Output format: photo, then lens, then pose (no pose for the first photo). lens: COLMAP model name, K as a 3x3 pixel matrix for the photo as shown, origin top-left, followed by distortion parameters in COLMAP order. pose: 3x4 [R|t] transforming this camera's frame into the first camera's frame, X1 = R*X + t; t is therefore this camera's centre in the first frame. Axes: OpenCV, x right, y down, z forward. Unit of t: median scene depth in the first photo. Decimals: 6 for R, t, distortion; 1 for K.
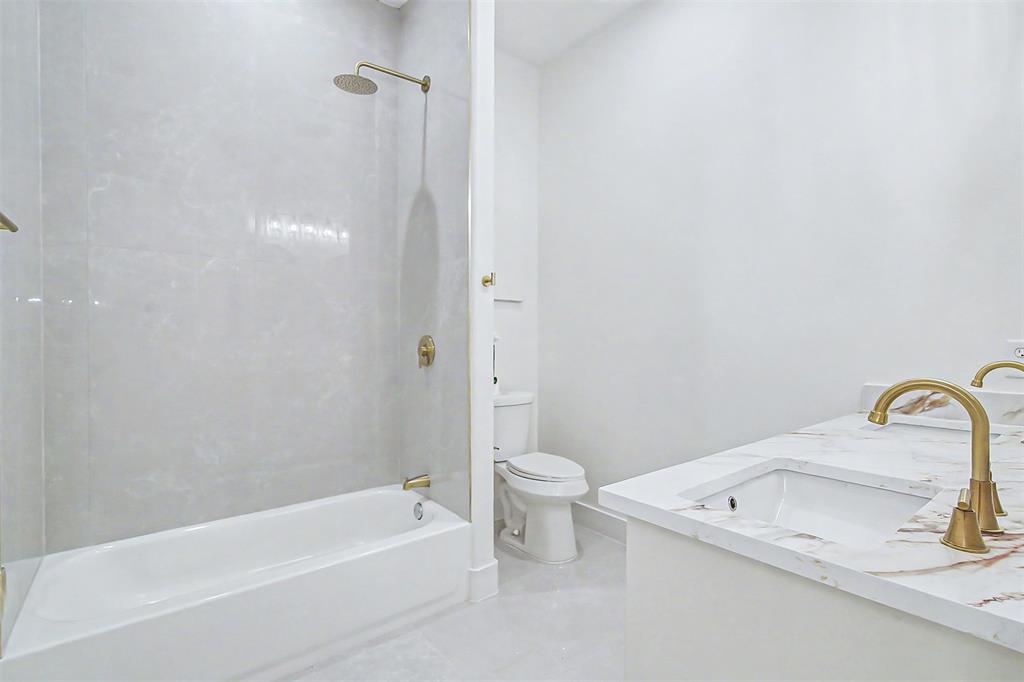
lens RADIAL K [[486.6, 0, 512.0], [0, 486.6, 339.4], [0, 0, 1]] dist [-0.002400, -0.000689]
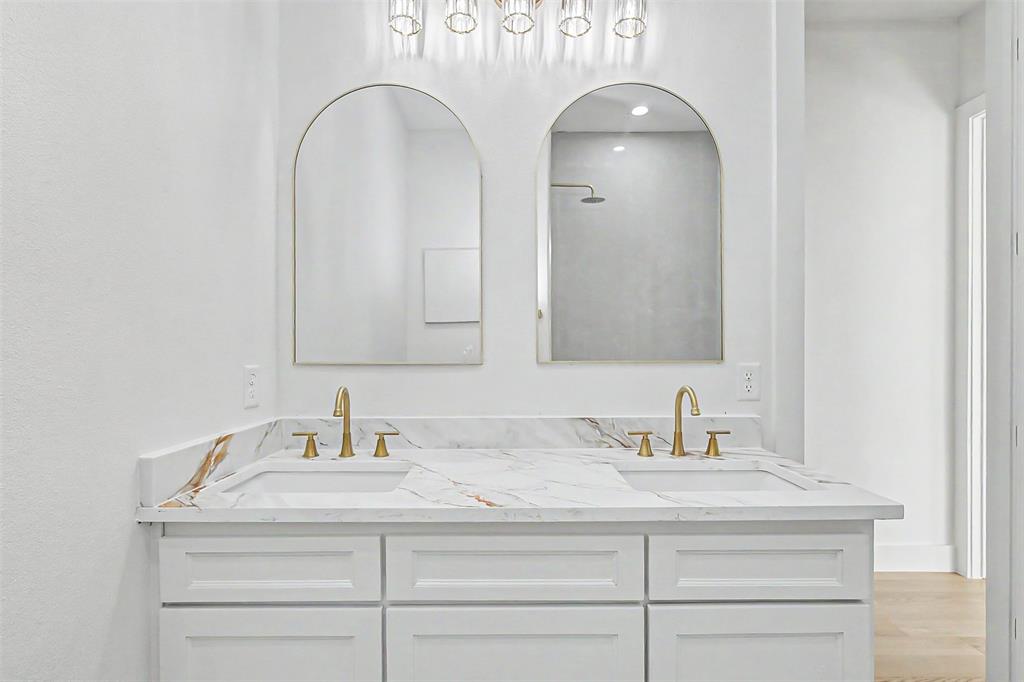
lens RADIAL K [[486.6, 0, 514.2], [0, 486.6, 344.7], [0, 0, 1]] dist [-0.002400, -0.000689]
pose [[-0.797385, 0.002607, 0.603465, 0.089766], [0.006837, 0.999966, 0.004714, -0.035641], [-0.603432, 0.007885, -0.797375, 1.300189]]
